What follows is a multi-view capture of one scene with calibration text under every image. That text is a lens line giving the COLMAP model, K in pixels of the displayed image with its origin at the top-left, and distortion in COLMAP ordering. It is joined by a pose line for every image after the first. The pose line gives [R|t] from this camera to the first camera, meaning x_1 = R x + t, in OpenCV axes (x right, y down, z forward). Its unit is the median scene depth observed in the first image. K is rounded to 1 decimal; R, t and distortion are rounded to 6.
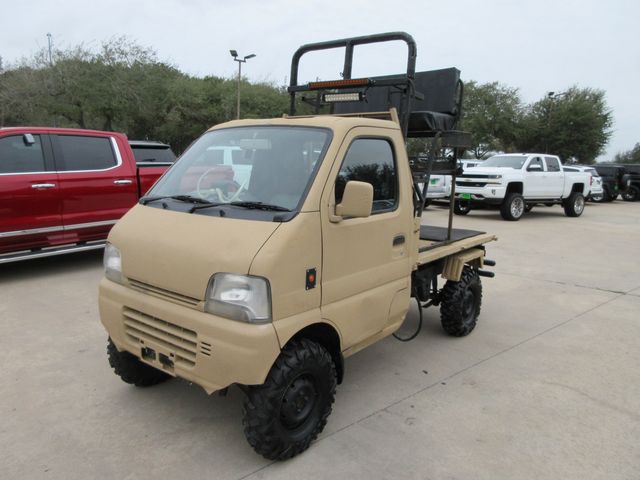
lens RADIAL K [[472.3, 0, 320.0], [0, 472.3, 240.0], [0, 0, 1]] dist [0.003046, 0.007193]
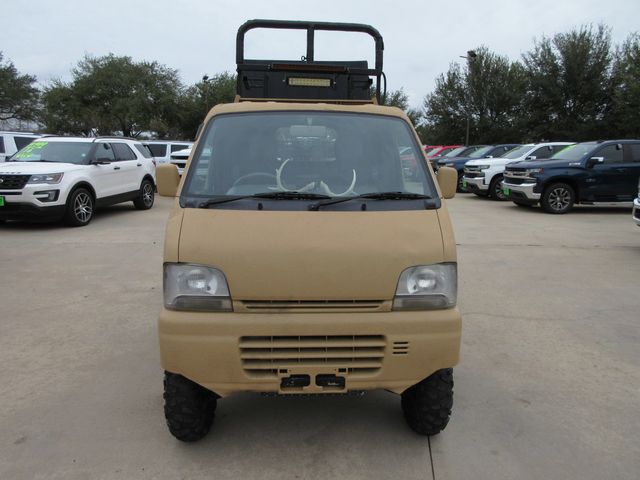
lens RADIAL K [[474.1, 0, 316.5], [0, 474.1, 240.7], [0, 0, 1]] dist [0.003939, -0.003379]
pose [[0.758523, -0.139450, 0.636550, -0.618047], [0.113428, 0.990177, 0.081757, -0.054201], [-0.641698, 0.010188, 0.766890, 0.237871]]
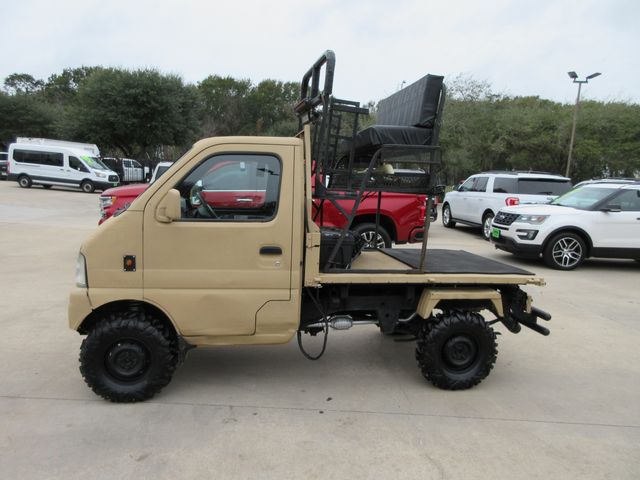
lens RADIAL K [[472.3, 0, 320.0], [0, 472.3, 240.0], [0, 0, 1]] dist [0.003046, 0.007193]
pose [[0.743384, 0.088739, -0.662952, 0.791064], [-0.131190, 0.991252, -0.014424, -0.018932], [0.655873, 0.097695, 0.748523, 0.247122]]
